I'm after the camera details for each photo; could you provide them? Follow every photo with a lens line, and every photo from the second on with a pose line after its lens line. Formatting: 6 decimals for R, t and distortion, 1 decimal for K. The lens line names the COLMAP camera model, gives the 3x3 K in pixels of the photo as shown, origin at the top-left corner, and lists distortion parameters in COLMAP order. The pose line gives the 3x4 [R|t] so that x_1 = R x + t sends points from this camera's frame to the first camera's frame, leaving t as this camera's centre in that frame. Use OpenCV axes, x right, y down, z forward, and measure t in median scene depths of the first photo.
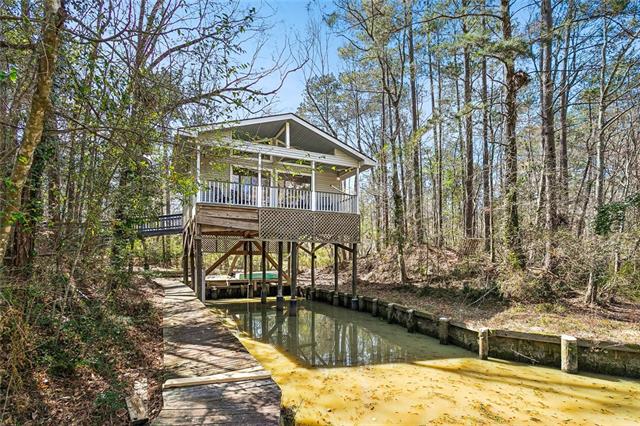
lens RADIAL K [[313.7, 0, 319.6], [0, 313.7, 251.3], [0, 0, 1]] dist [-0.001479, 0.000141]
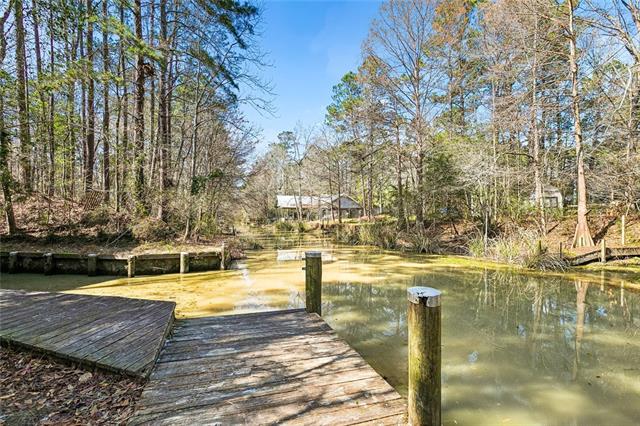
lens RADIAL K [[314.9, 0, 322.0], [0, 314.9, 222.4], [0, 0, 1]] dist [0.000707, 0.000341]
pose [[0.395416, 0.003059, 0.918497, -0.304885], [-0.035428, 0.999301, 0.011923, 0.041247], [-0.917819, -0.037255, 0.395248, -0.222849]]
